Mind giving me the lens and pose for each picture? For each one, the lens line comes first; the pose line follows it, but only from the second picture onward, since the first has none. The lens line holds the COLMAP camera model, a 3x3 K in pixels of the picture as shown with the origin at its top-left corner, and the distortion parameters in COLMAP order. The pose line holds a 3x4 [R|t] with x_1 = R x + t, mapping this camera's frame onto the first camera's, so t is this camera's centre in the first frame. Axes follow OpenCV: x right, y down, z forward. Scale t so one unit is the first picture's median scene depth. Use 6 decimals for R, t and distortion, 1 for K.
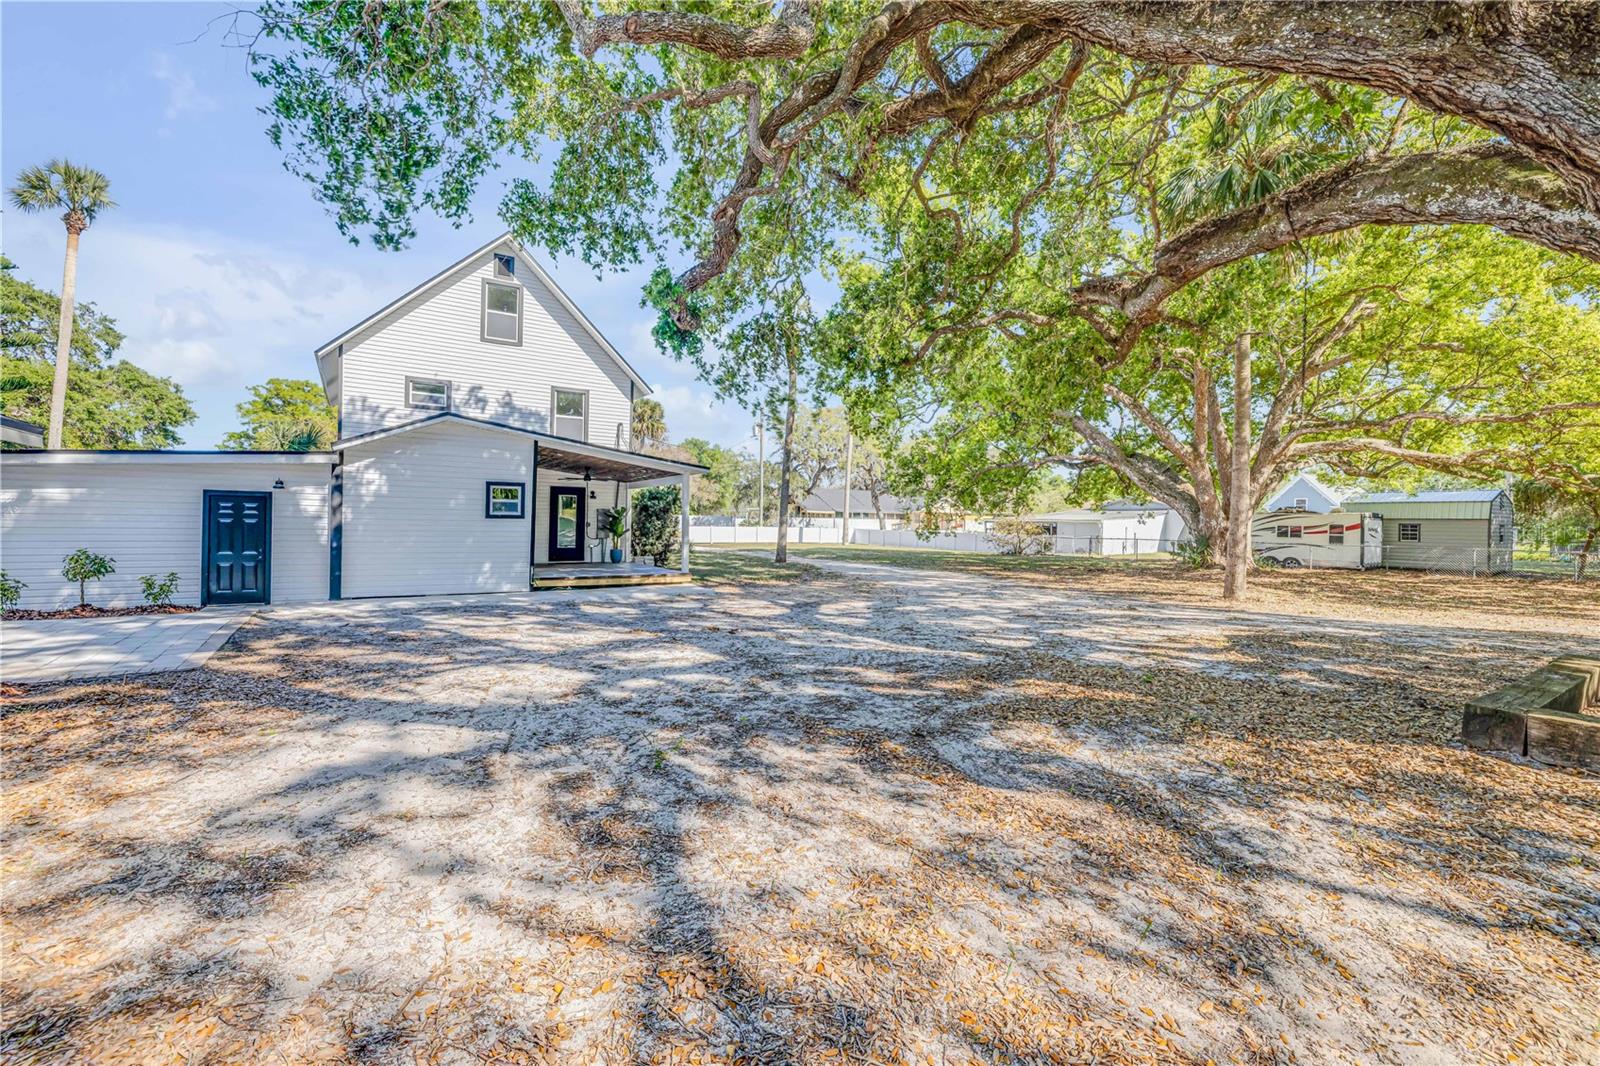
lens RADIAL K [[679.9, 0, 795.0], [0, 679.9, 525.4], [0, 0, 1]] dist [-0.000559, 0.000184]
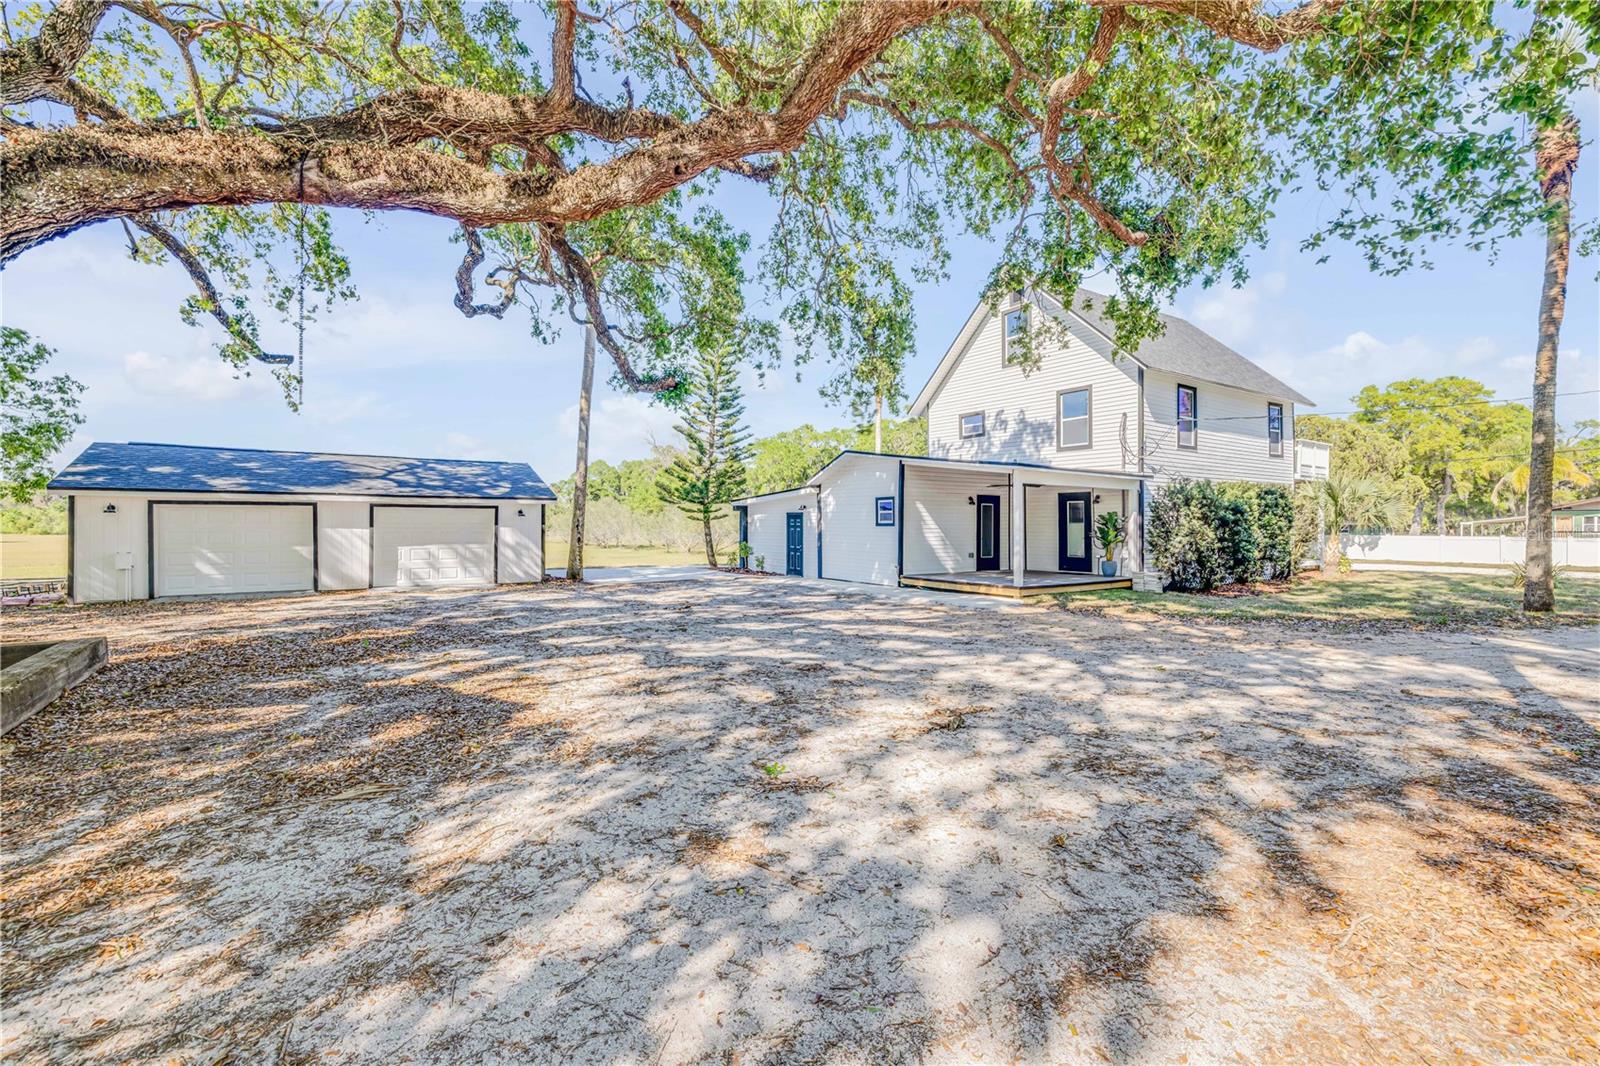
lens RADIAL K [[676.1, 0, 794.6], [0, 676.1, 525.2], [0, 0, 1]] dist [-0.001591, 0.000319]
pose [[0.029038, -0.014264, -0.999477, 0.597451], [-0.008176, 0.999861, -0.014507, 0.005724], [0.999545, 0.008593, 0.028917, 0.586157]]
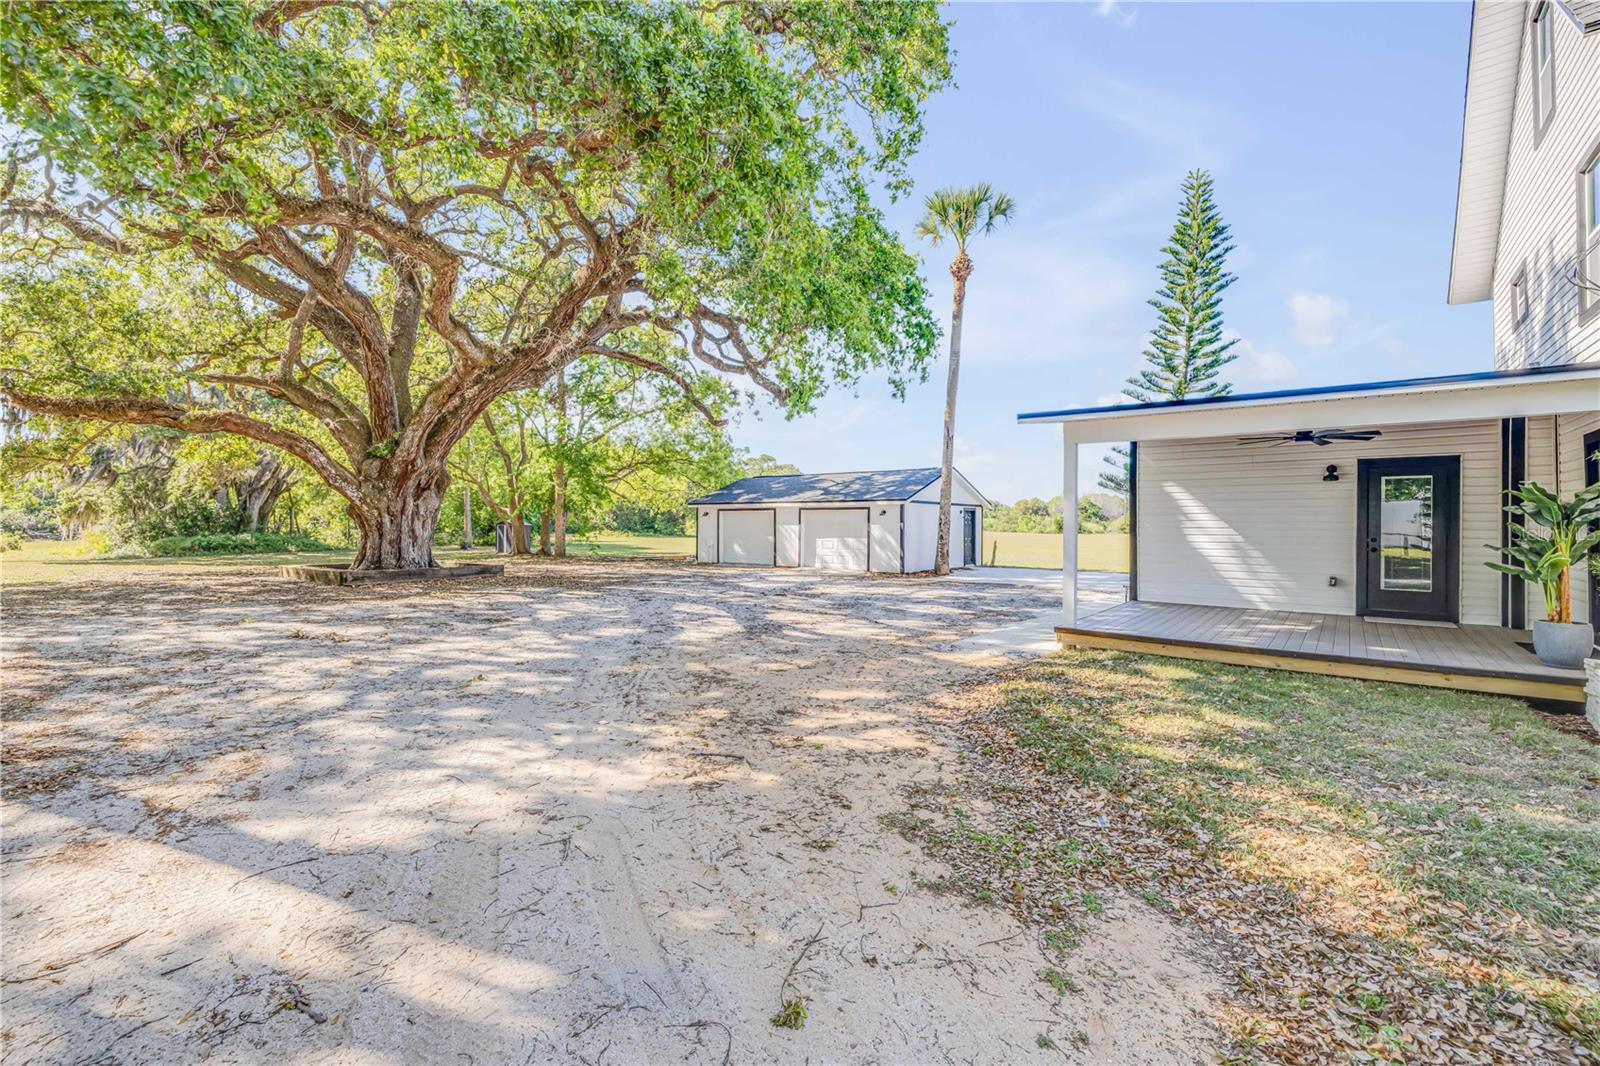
lens RADIAL K [[676.1, 0, 794.6], [0, 676.1, 525.2], [0, 0, 1]] dist [-0.001591, 0.000319]
pose [[-0.945820, -0.020304, -0.324057, 0.165299], [-0.022481, 0.999743, 0.002978, -0.000793], [0.323914, 0.010102, -0.946033, 1.198849]]
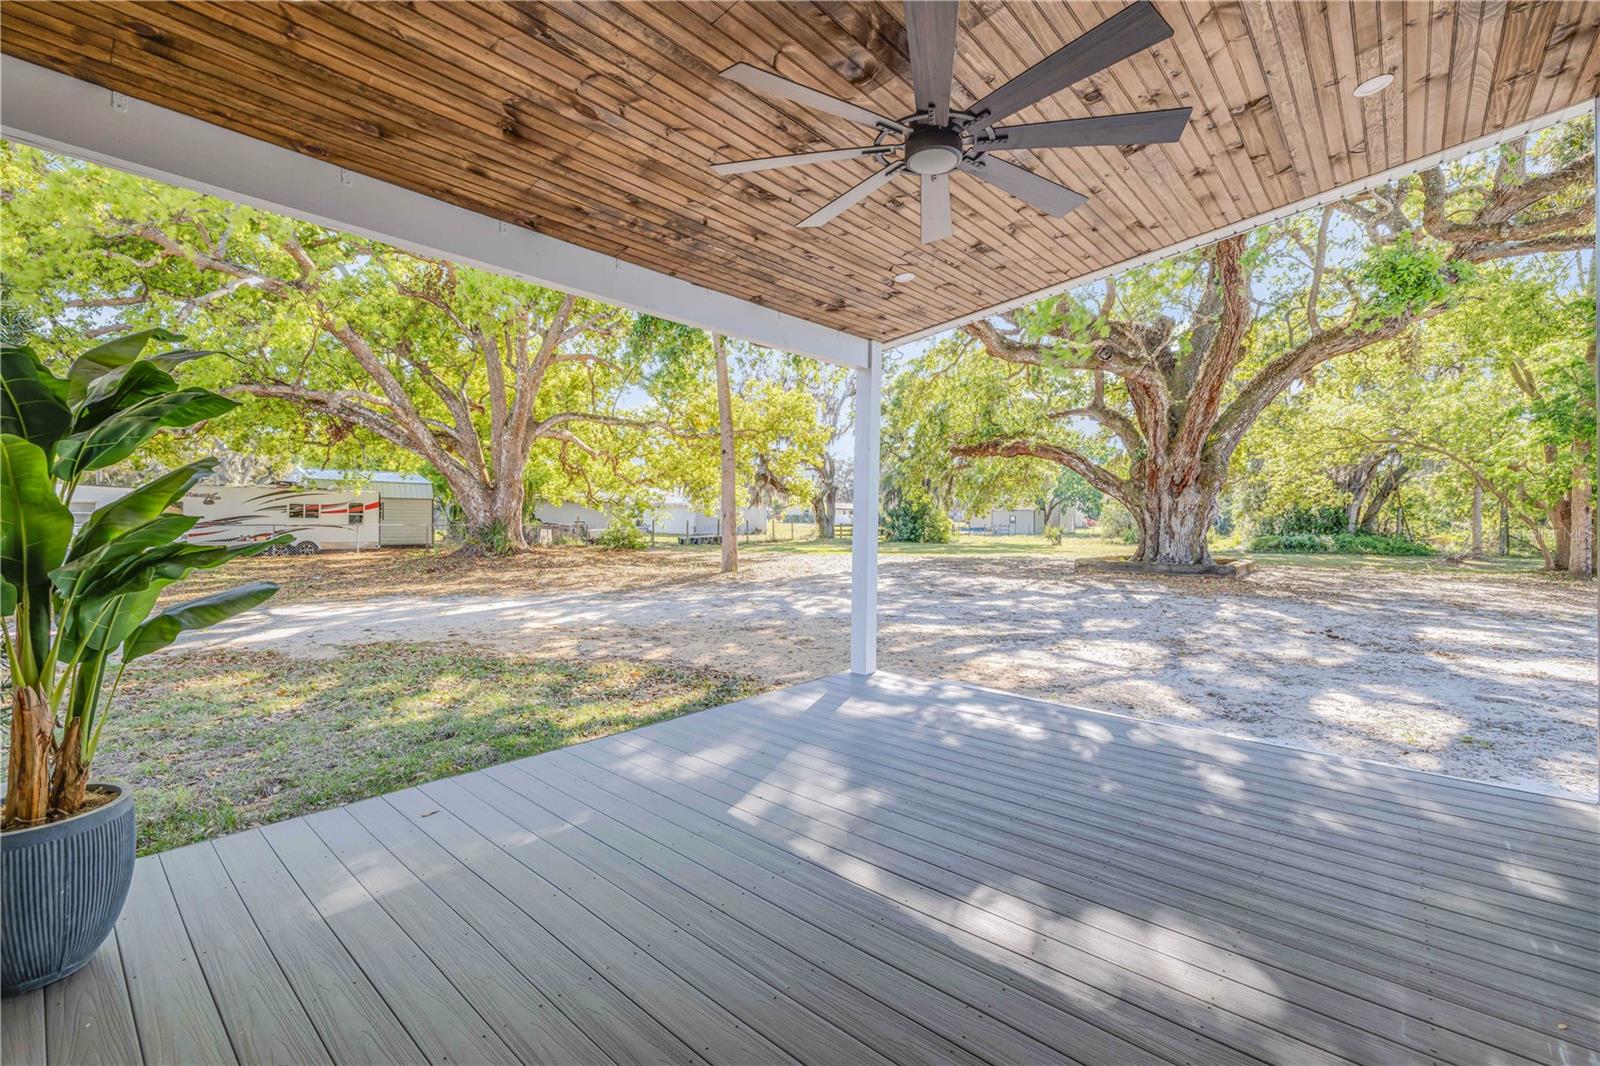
lens RADIAL K [[687.4, 0, 788.5], [0, 687.4, 527.9], [0, 0, 1]] dist [-0.000878, 0.000160]
pose [[-0.281667, -0.032361, 0.958966, -0.377578], [-0.008817, 0.999476, 0.031138, -0.002717], [-0.959472, 0.000315, -0.281805, 0.955504]]
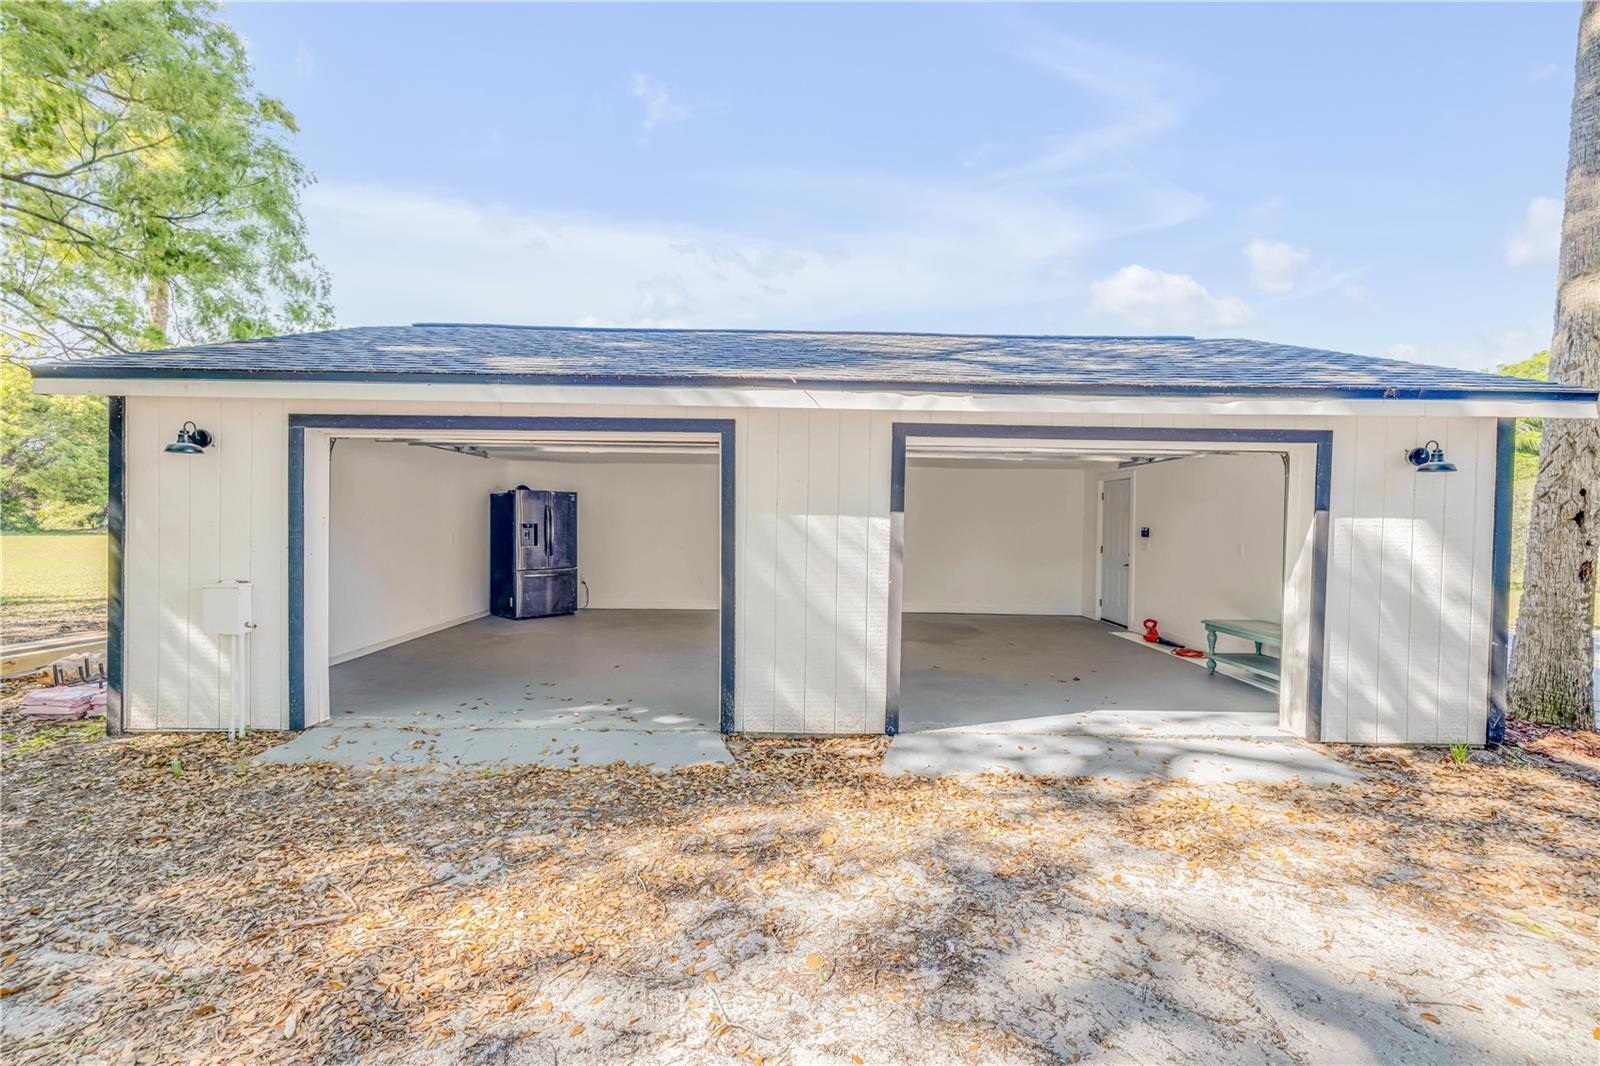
lens RADIAL K [[676.1, 0, 794.6], [0, 676.1, 525.2], [0, 0, 1]] dist [-0.001591, 0.000319]
pose [[-0.540376, -0.027608, -0.840971, -0.017440], [-0.029253, 0.999474, -0.014015, 0.009055], [0.840915, 0.017028, -0.540899, 0.197751]]
